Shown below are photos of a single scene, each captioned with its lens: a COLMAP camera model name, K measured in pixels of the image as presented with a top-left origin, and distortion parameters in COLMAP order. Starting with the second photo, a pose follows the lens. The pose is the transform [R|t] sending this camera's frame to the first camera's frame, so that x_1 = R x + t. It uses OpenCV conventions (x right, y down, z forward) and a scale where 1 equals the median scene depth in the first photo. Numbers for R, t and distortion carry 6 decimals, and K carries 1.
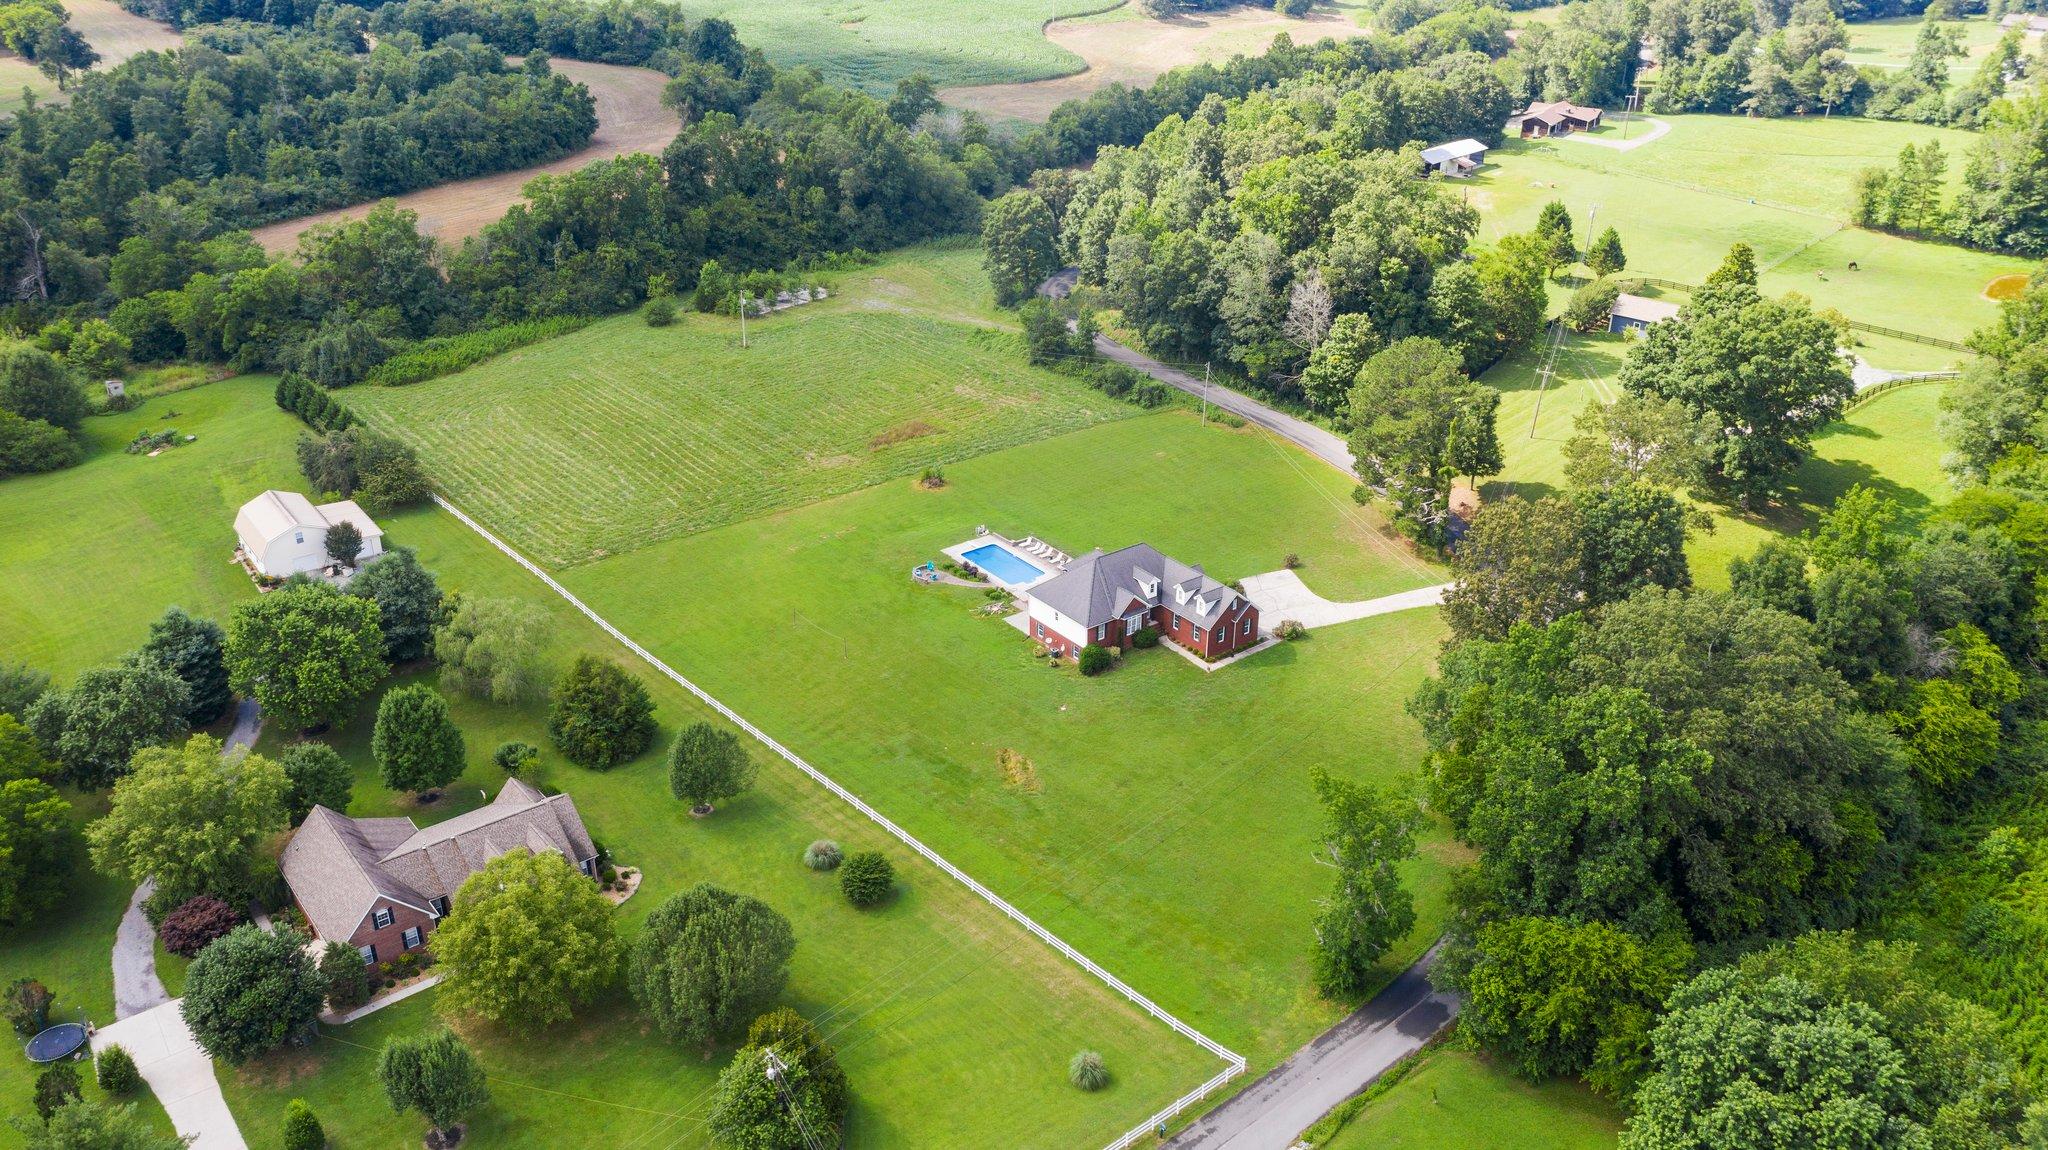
lens RADIAL K [[1625.7, 0, 1016.0], [0, 1625.7, 569.5], [0, 0, 1]] dist [-0.015098, 0.011036]
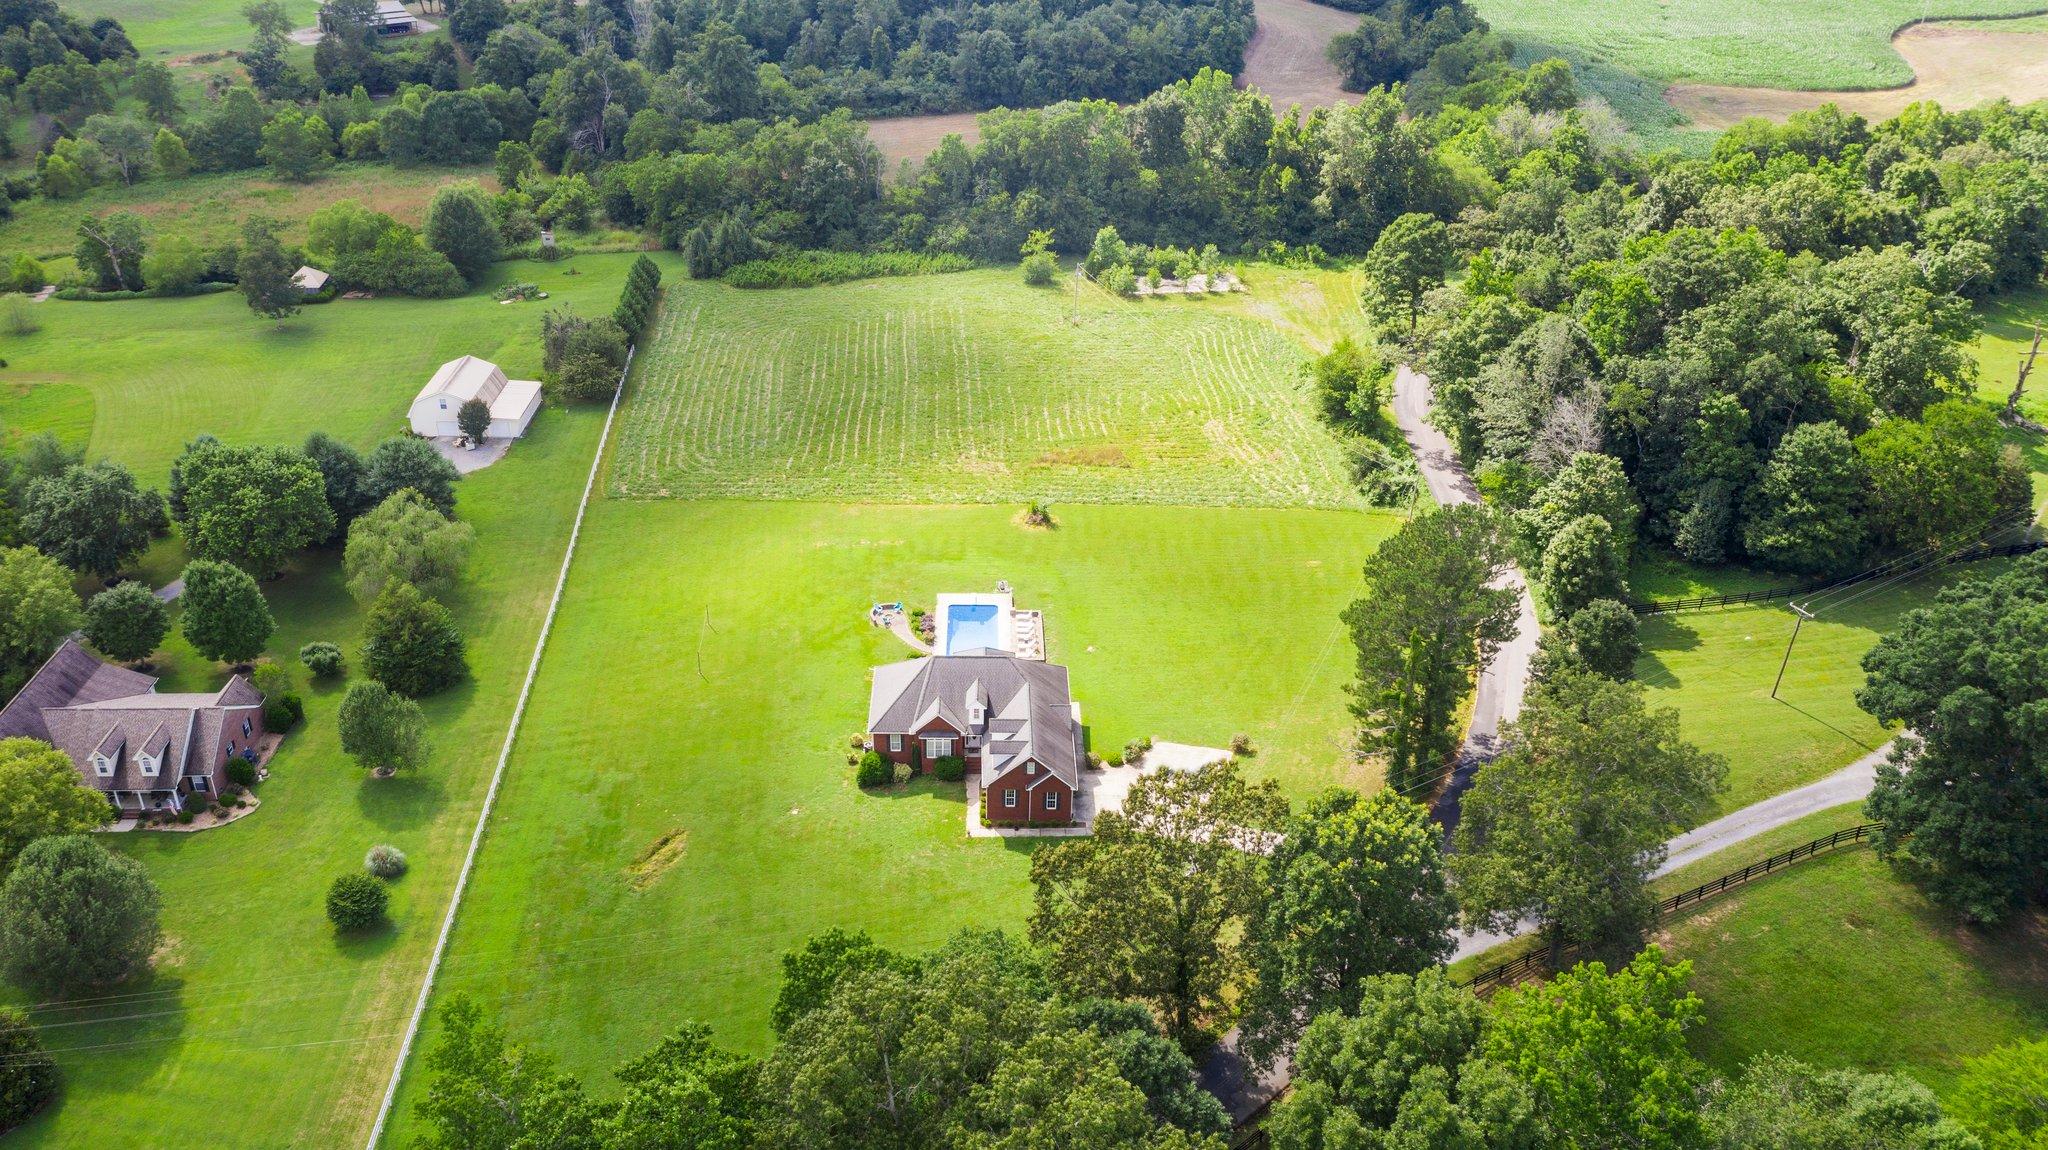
lens RADIAL K [[1625.7, 0, 1023.3], [0, 1625.7, 584.7], [0, 0, 1]] dist [-0.015098, 0.011036]
pose [[0.810452, 0.293617, -0.506908, 0.319565], [-0.272104, 0.954991, 0.118116, -0.097913], [0.518774, 0.042204, 0.853869, 0.209672]]
